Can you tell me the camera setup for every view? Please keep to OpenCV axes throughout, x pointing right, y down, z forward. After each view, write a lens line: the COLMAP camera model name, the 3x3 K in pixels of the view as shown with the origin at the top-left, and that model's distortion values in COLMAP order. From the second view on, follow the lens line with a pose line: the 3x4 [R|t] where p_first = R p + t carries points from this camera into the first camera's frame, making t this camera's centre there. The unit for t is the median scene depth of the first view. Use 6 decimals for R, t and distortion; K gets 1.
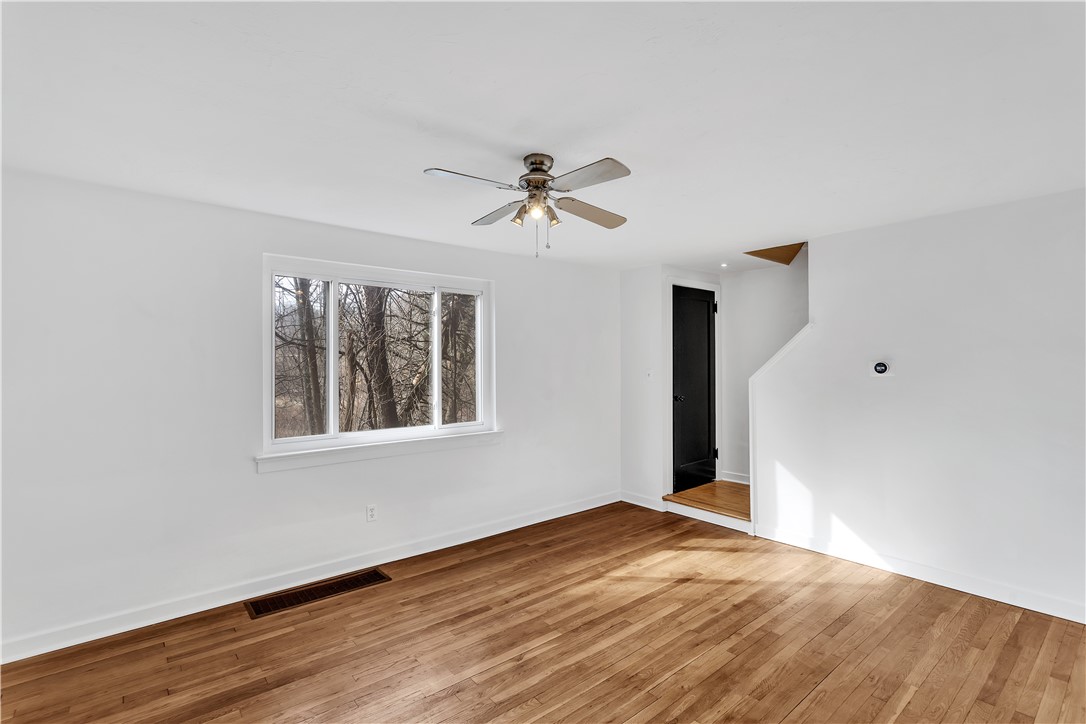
lens RADIAL K [[510.1, 0, 534.4], [0, 510.1, 362.8], [0, 0, 1]] dist [-0.002175, 0.001588]
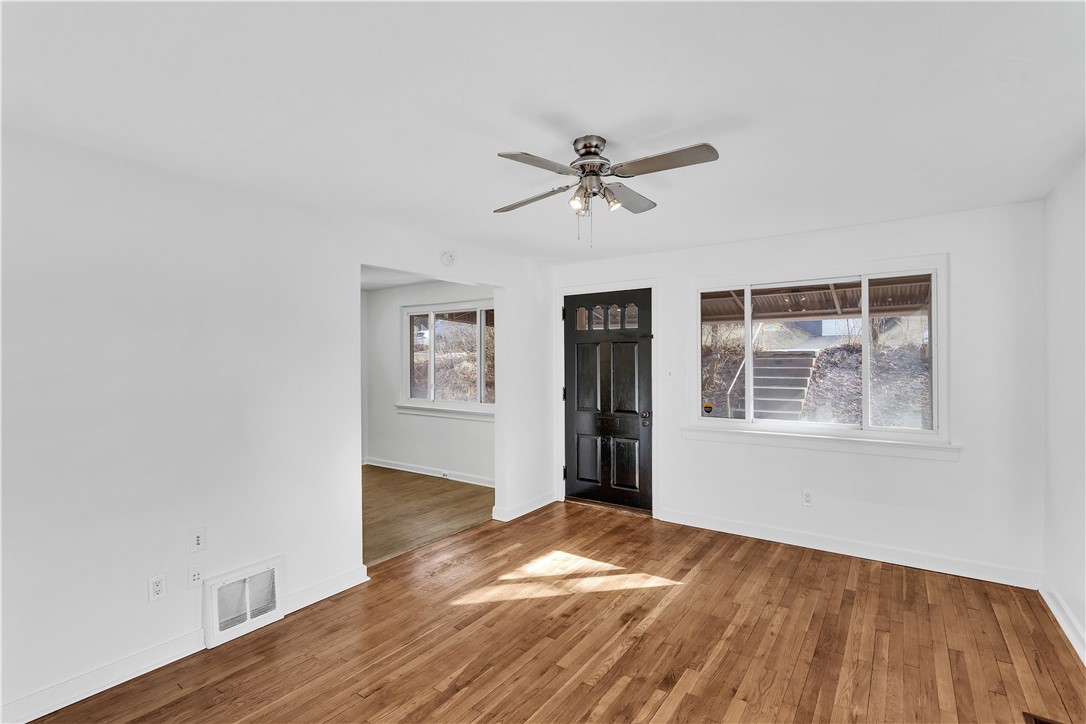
lens RADIAL K [[510.1, 0, 523.5], [0, 510.1, 355.7], [0, 0, 1]] dist [-0.002175, 0.001588]
pose [[-0.968235, 0.011695, -0.249769, 0.254321], [0.014472, 0.999852, -0.009285, 0.002163], [0.249624, -0.012605, -0.968261, 1.308413]]
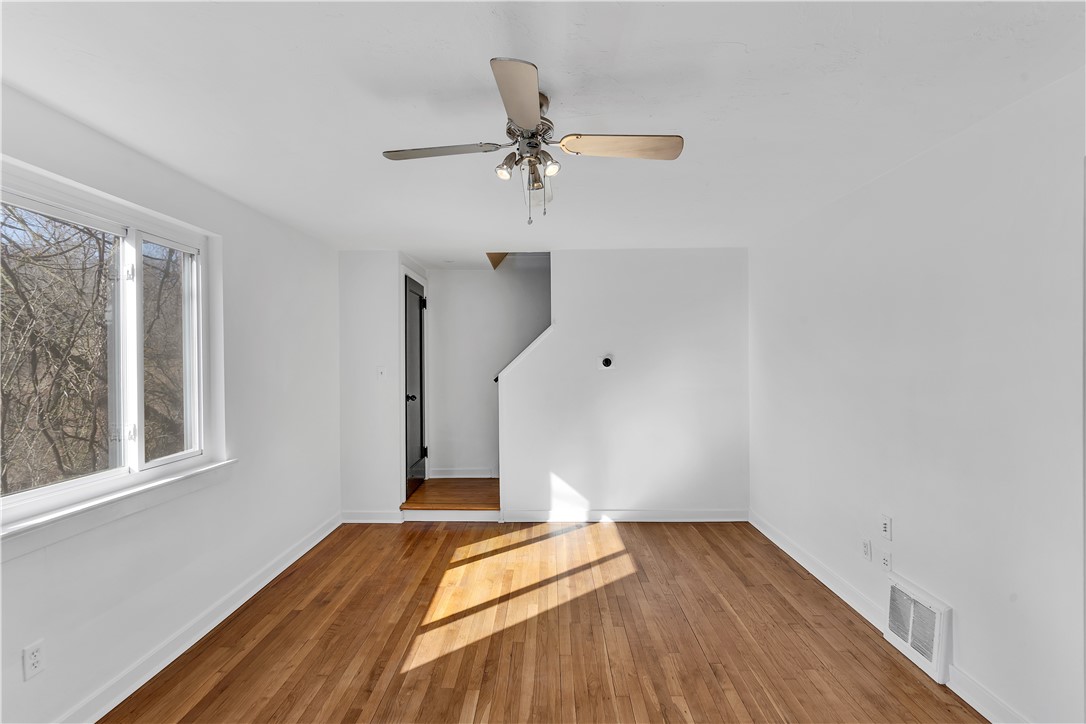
lens RADIAL K [[510.1, 0, 537.4], [0, 510.1, 360.6], [0, 0, 1]] dist [-0.002175, 0.001588]
pose [[0.649494, -0.003576, 0.760359, -0.412873], [0.005727, 0.999984, -0.000189, 0.005147], [-0.760345, 0.004478, 0.649503, 0.327190]]
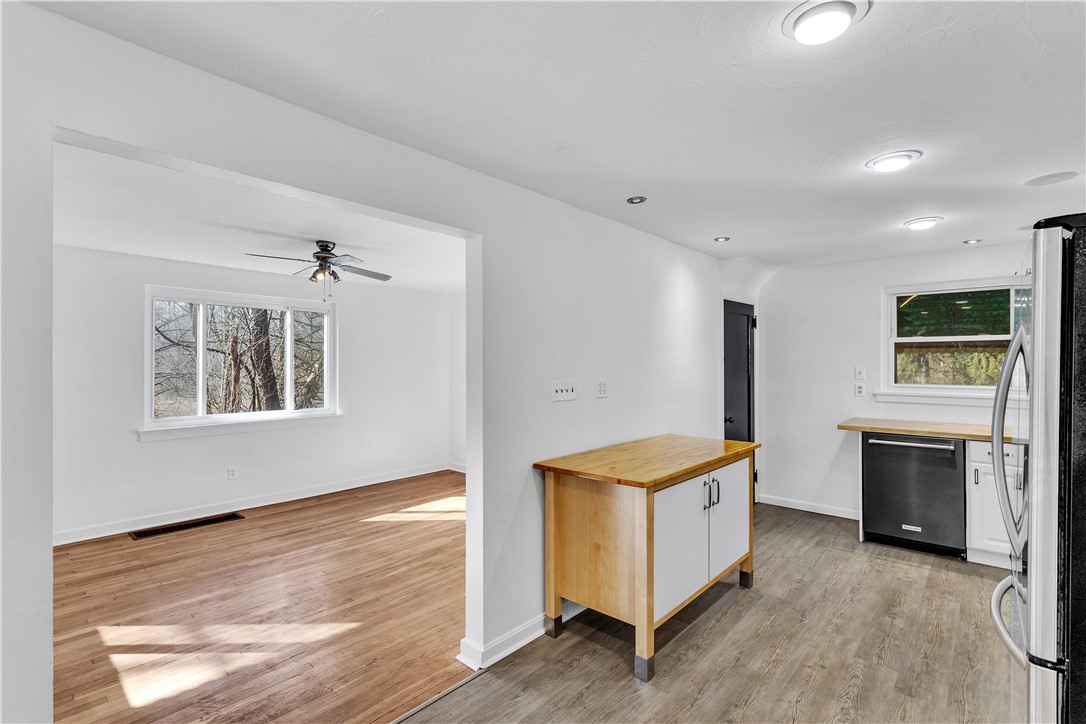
lens RADIAL K [[510.1, 0, 533.2], [0, 510.1, 358.2], [0, 0, 1]] dist [-0.002175, 0.001588]
pose [[0.989041, 0.006186, 0.147512, 0.302658], [-0.005114, 0.999958, -0.007647, -0.008492], [-0.147553, 0.006809, 0.989031, -0.521342]]
